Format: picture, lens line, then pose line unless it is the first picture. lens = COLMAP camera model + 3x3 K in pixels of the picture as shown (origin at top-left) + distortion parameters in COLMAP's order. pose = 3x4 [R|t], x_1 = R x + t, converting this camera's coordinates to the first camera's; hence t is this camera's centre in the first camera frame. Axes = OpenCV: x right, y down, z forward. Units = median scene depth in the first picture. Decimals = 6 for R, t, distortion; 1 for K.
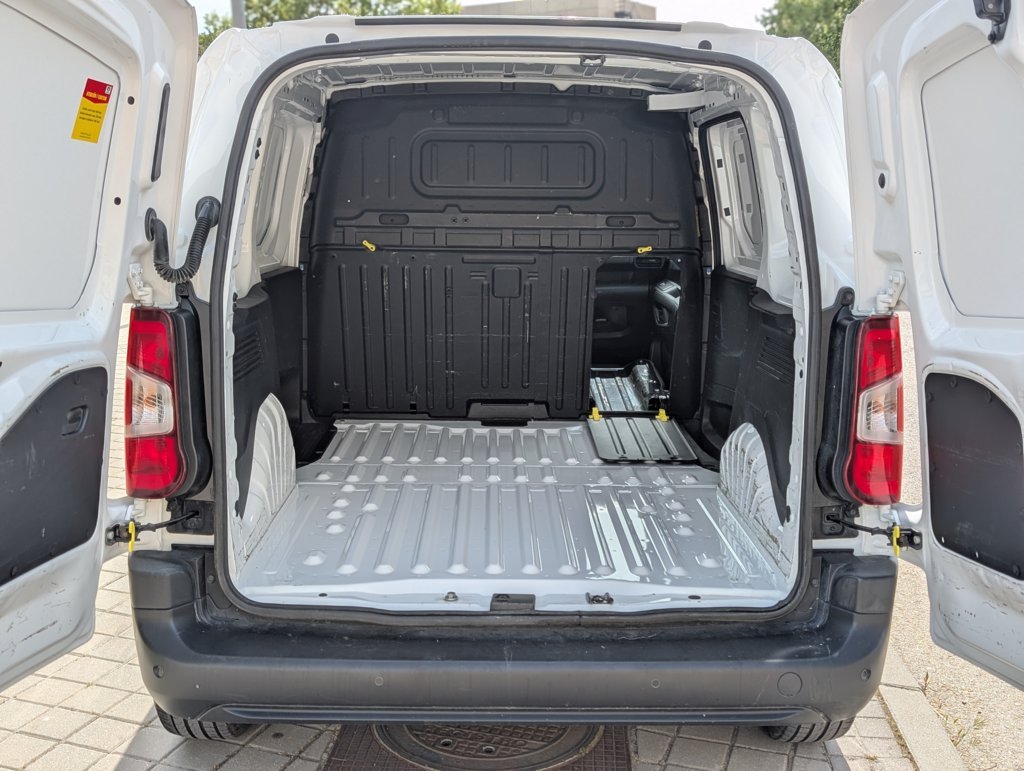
lens RADIAL K [[1120.9, 0, 512.0], [0, 1120.9, 385.5], [0, 0, 1]] dist [0.135170, -0.372116]
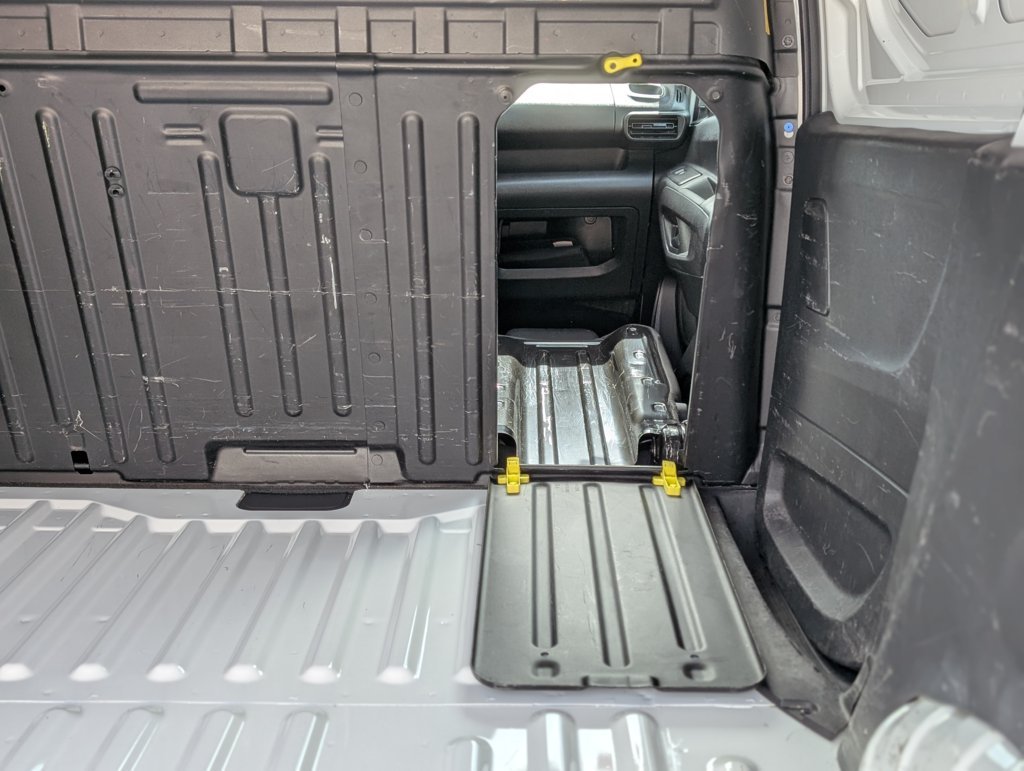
lens RADIAL K [[1122.6, 0, 529.7], [0, 1122.6, 391.1], [0, 0, 1]] dist [0.124630, -0.348412]
pose [[0.999952, 0.001494, -0.009674, 0.085184], [-0.000658, 0.996304, 0.085896, -0.042768], [0.009766, -0.085886, 0.996257, 0.579777]]
